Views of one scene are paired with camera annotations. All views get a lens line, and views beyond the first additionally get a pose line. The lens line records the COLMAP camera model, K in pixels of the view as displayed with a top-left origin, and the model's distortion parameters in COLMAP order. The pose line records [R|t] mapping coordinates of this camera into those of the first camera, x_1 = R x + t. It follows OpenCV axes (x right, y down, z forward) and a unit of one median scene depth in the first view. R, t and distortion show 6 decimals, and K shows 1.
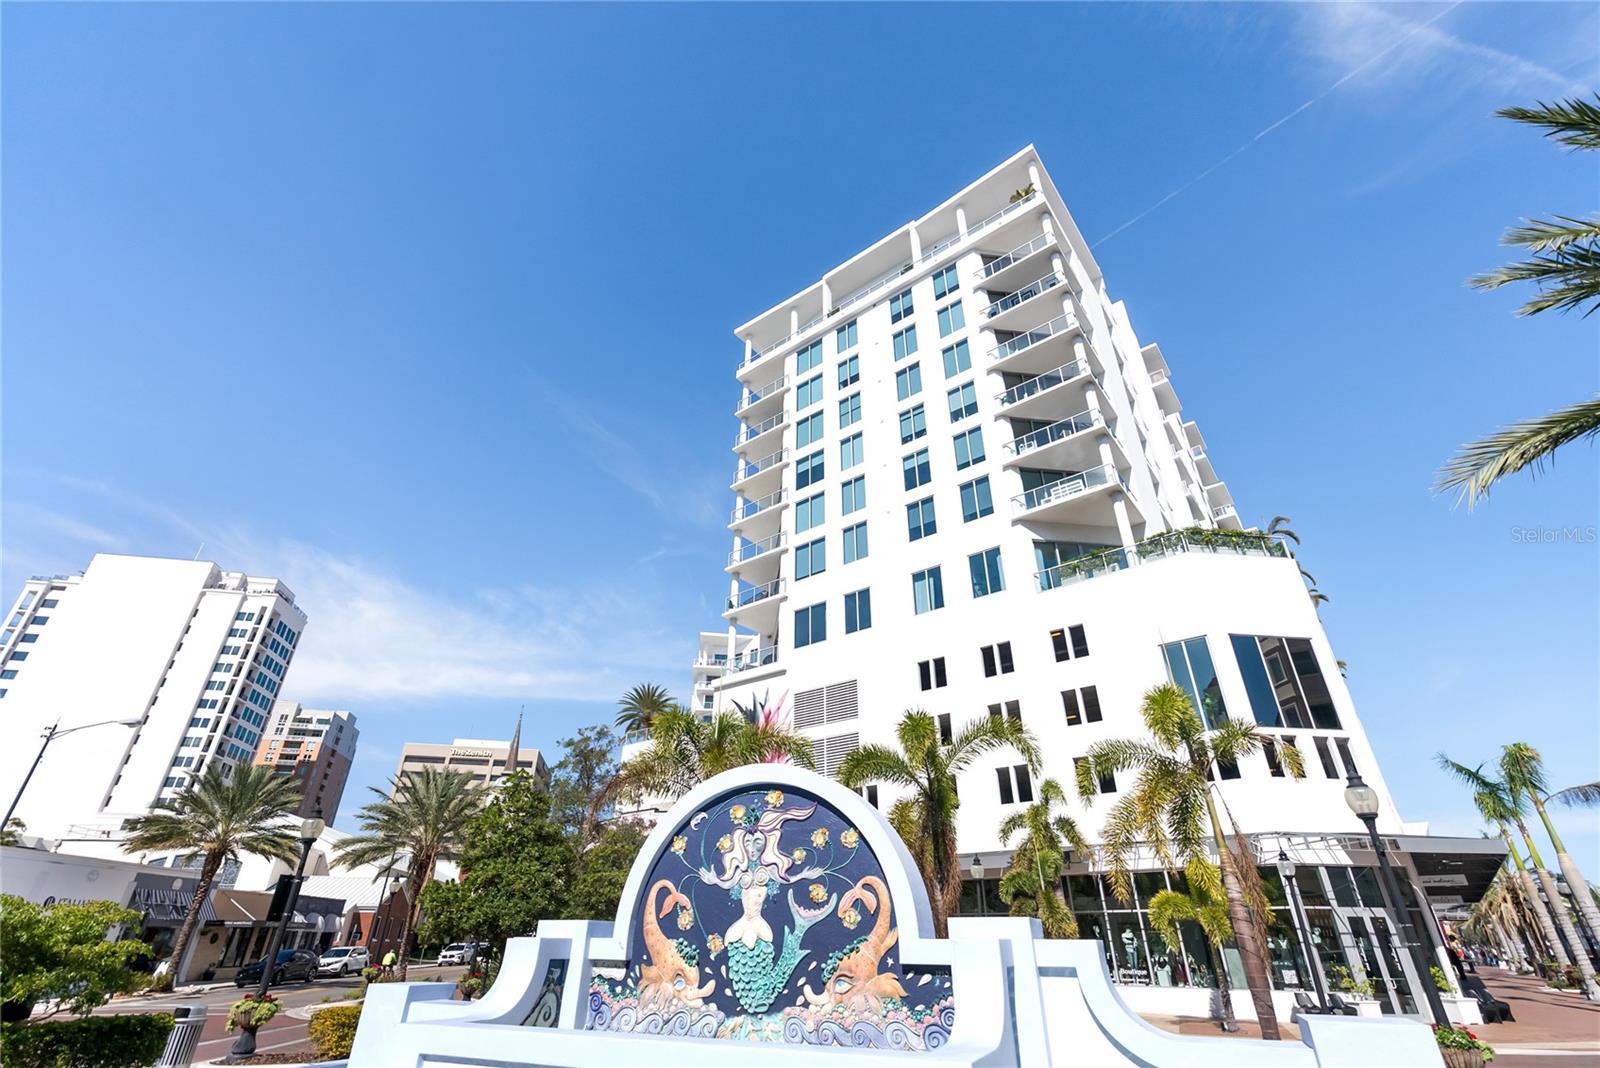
lens RADIAL K [[718.4, 0, 800.0], [0, 718.4, 534.0], [0, 0, 1]] dist [-0.001660, 0.001507]
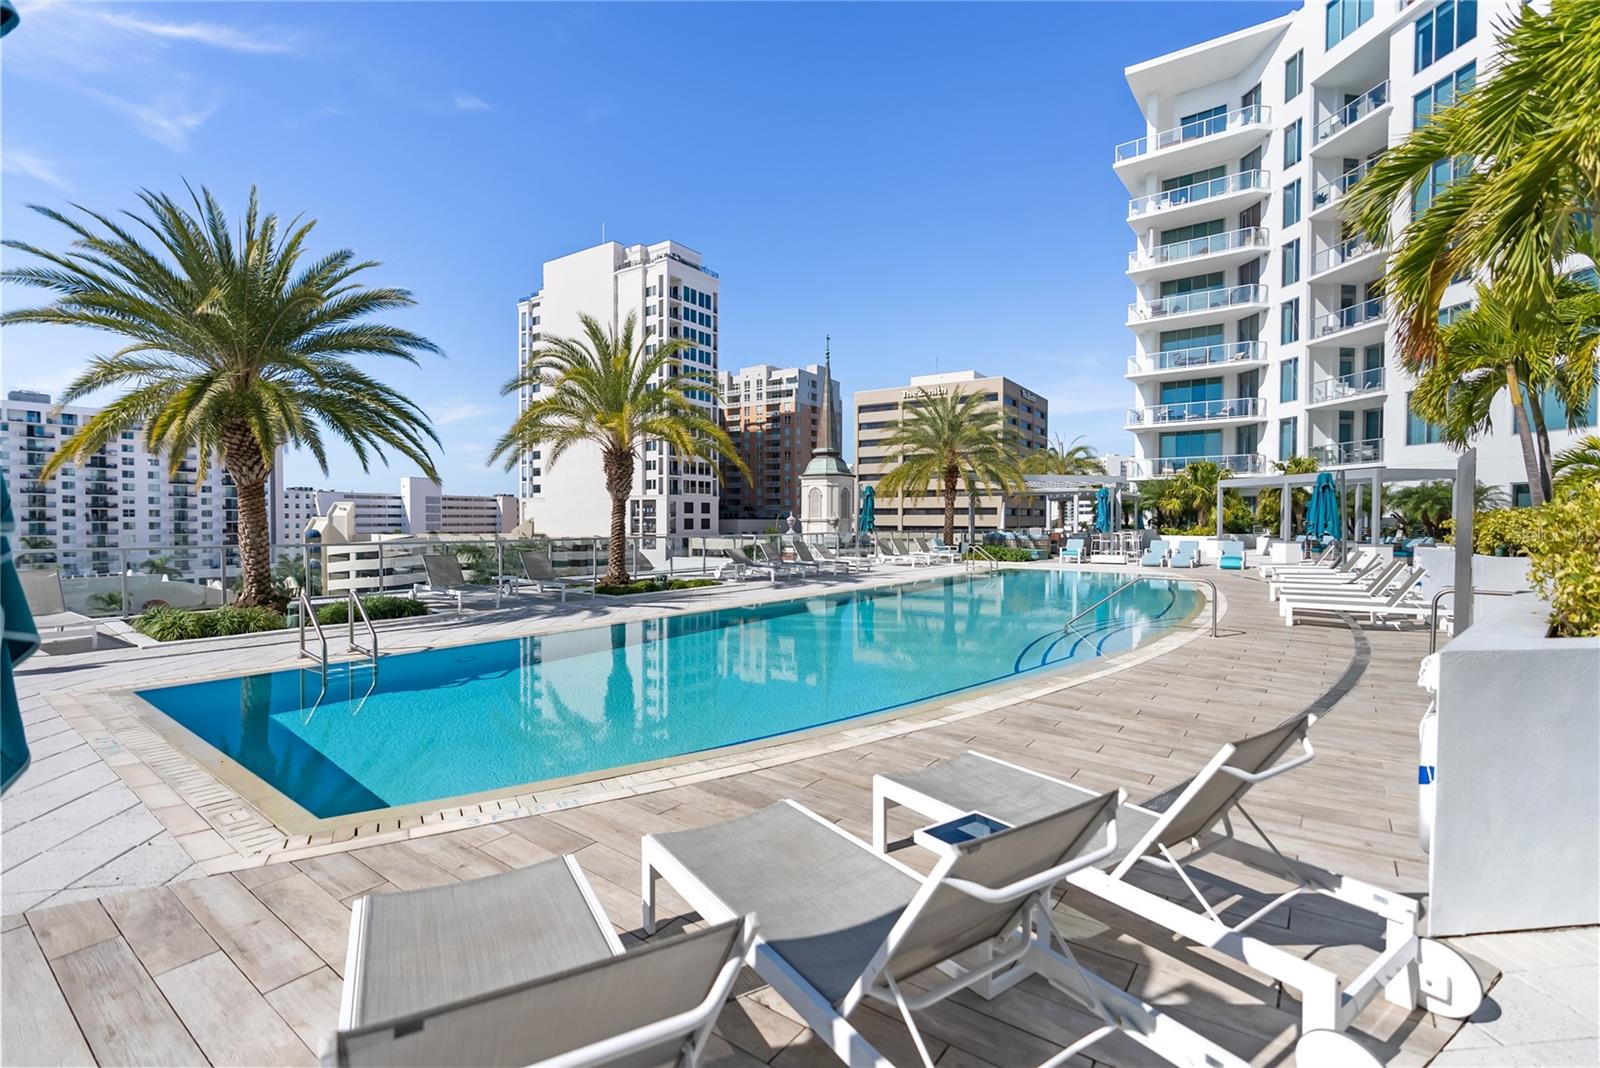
lens RADIAL K [[718.4, 0, 800.0], [0, 718.4, 534.0], [0, 0, 1]] dist [-0.001660, 0.001507]
pose [[0.712736, 0.009250, -0.701372, 0.029230], [0.351129, 0.860905, 0.368172, 0.372676], [0.607220, -0.508681, 0.610350, 1.336253]]
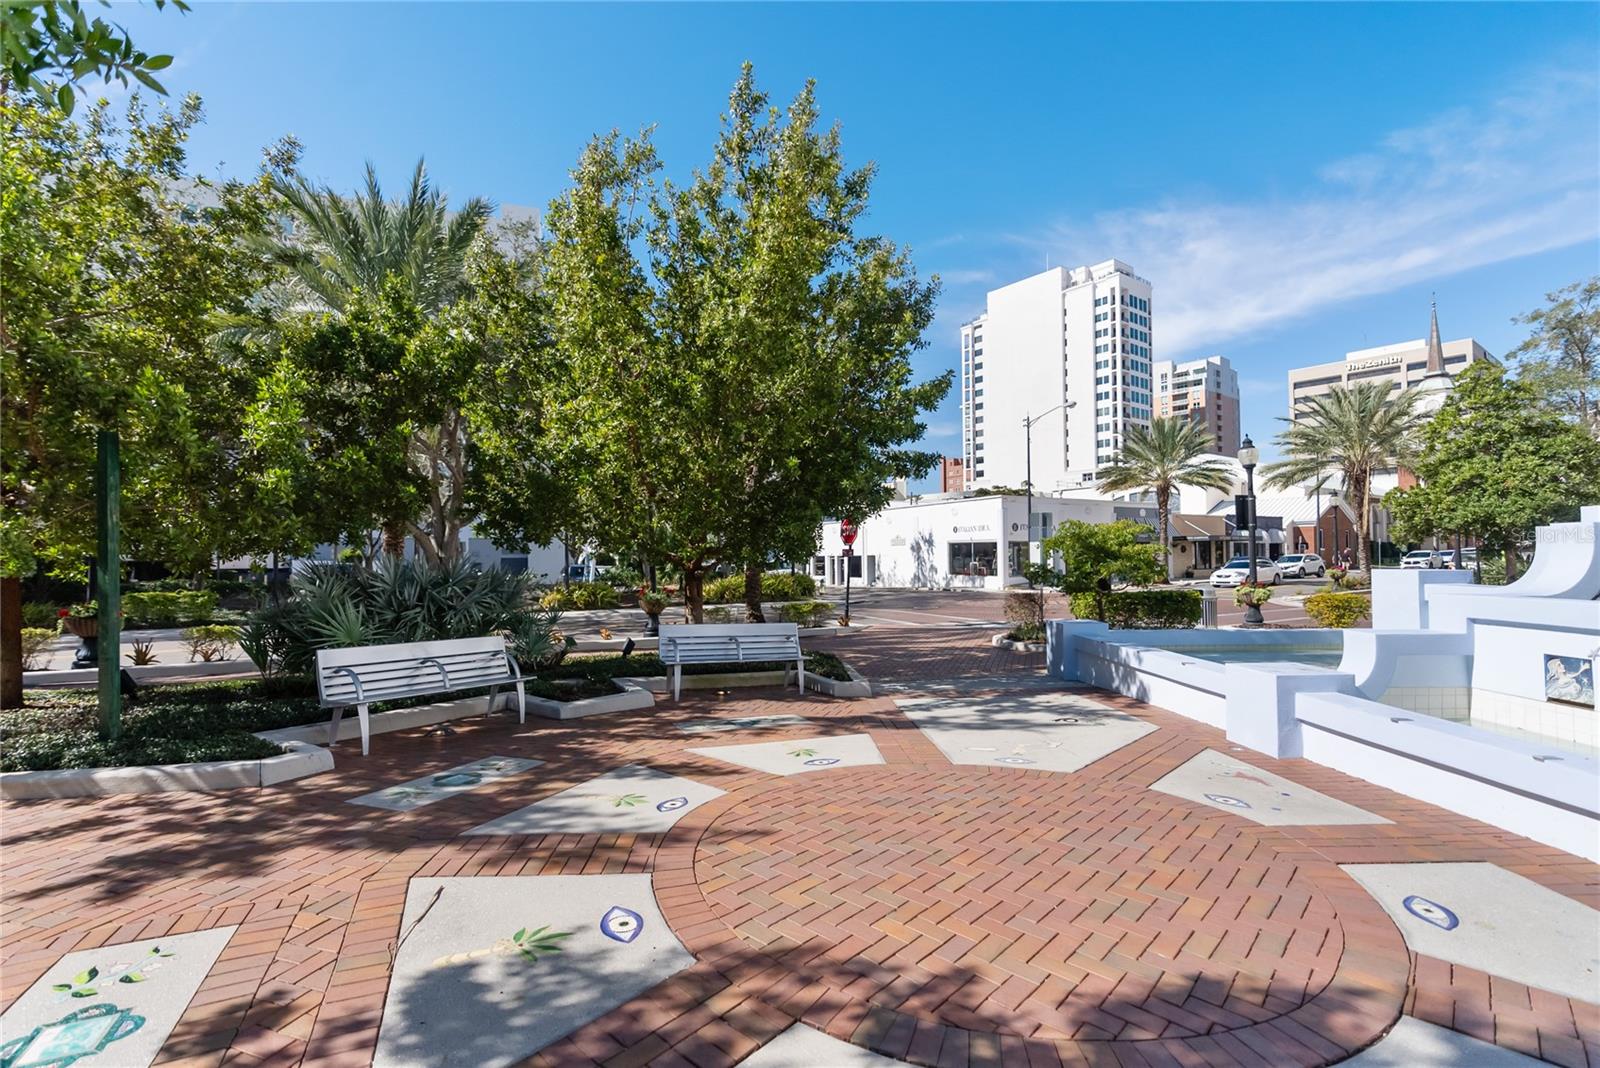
lens RADIAL K [[720.8, 0, 793.9], [0, 720.8, 532.9], [0, 0, 1]] dist [-0.005265, 0.004672]
pose [[0.450320, -0.037680, -0.892072, -0.001851], [0.451345, 0.871664, 0.191022, -0.005225], [0.770389, -0.488653, 0.409535, -0.016848]]
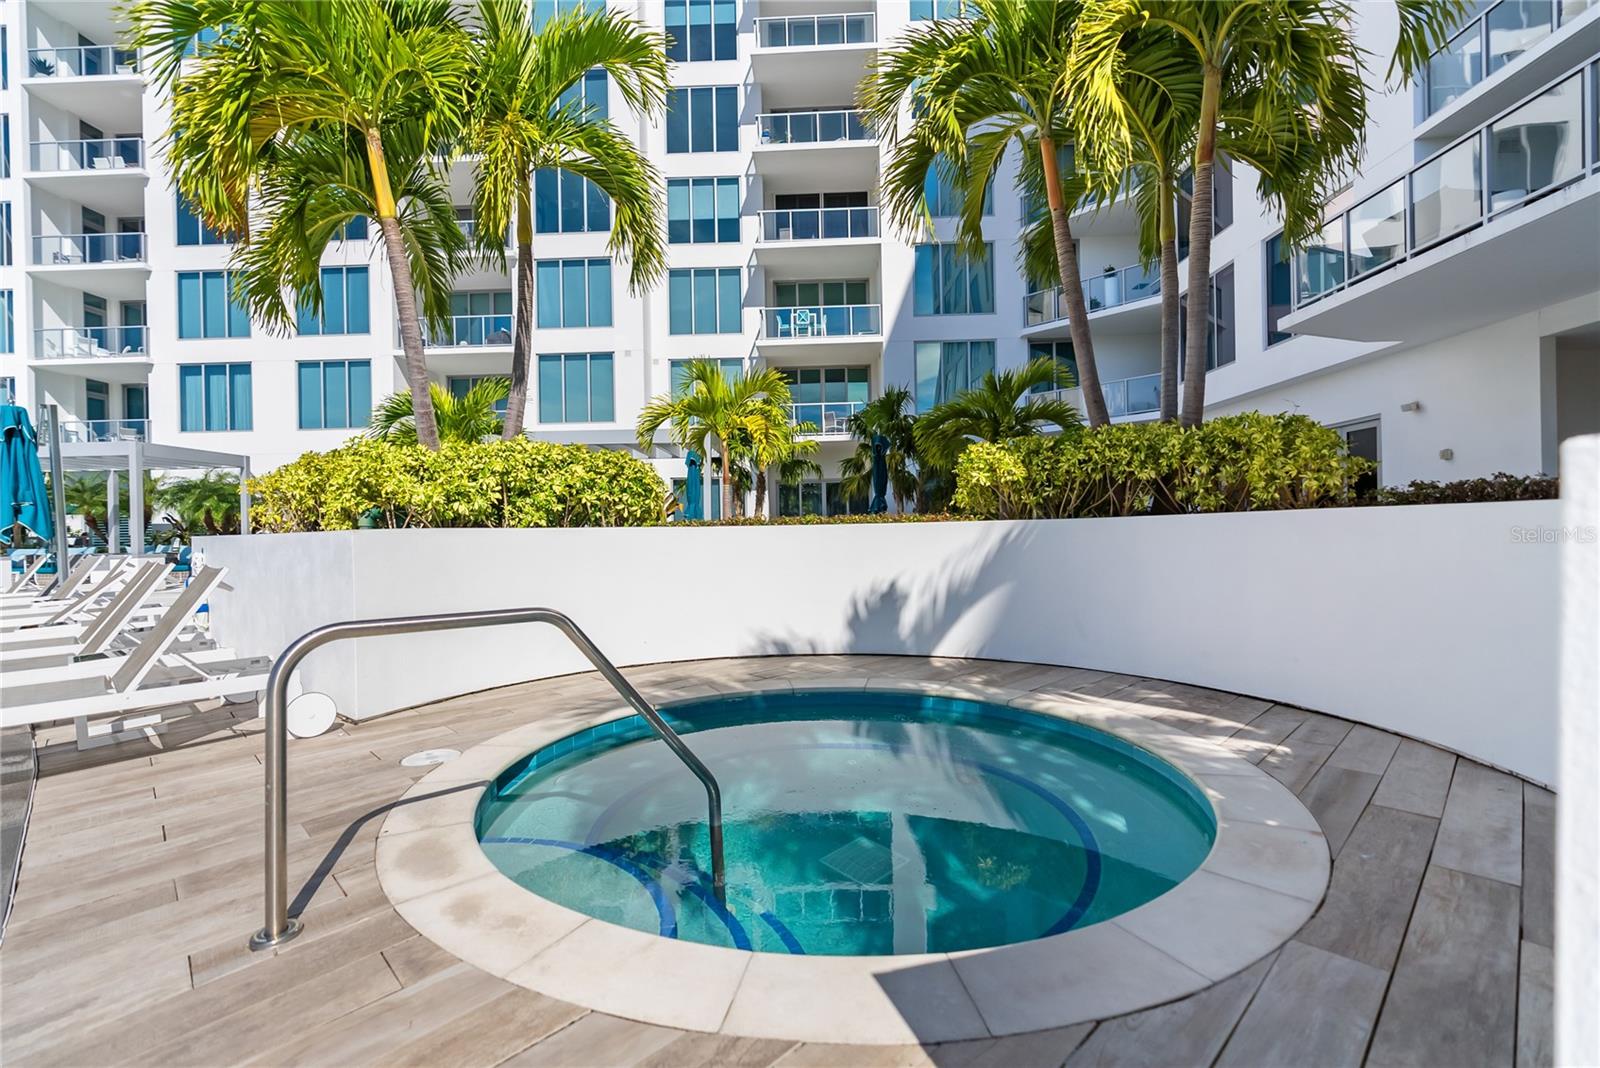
lens RADIAL K [[715.2, 0, 796.6], [0, 715.2, 537.1], [0, 0, 1]] dist [-0.001725, 0.000587]
pose [[0.808659, -0.025487, 0.587725, 0.016716], [-0.271813, 0.869834, 0.411713, 0.477119], [-0.521716, -0.492686, 0.696471, 1.494203]]
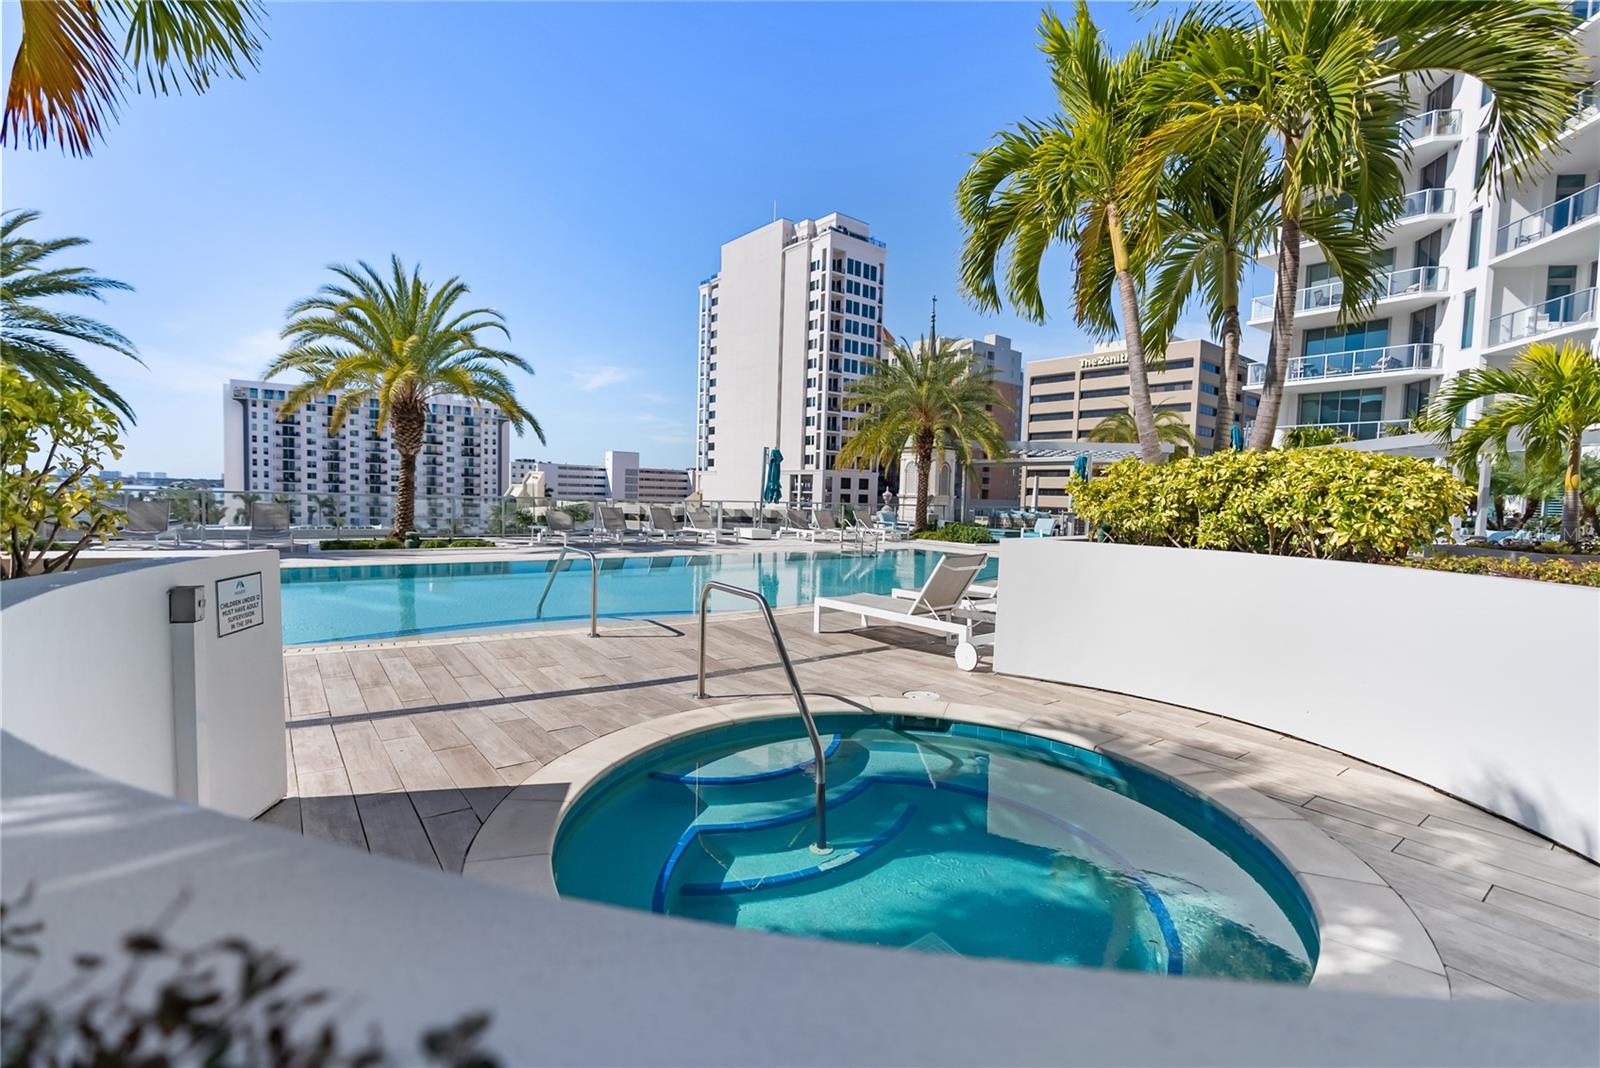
lens RADIAL K [[715.2, 0, 796.6], [0, 715.2, 537.1], [0, 0, 1]] dist [-0.001725, 0.000587]
pose [[0.483538, 0.059250, -0.873316, 0.112834], [0.413487, 0.863912, 0.287551, 0.476502], [0.771505, -0.500146, 0.393235, 1.507660]]
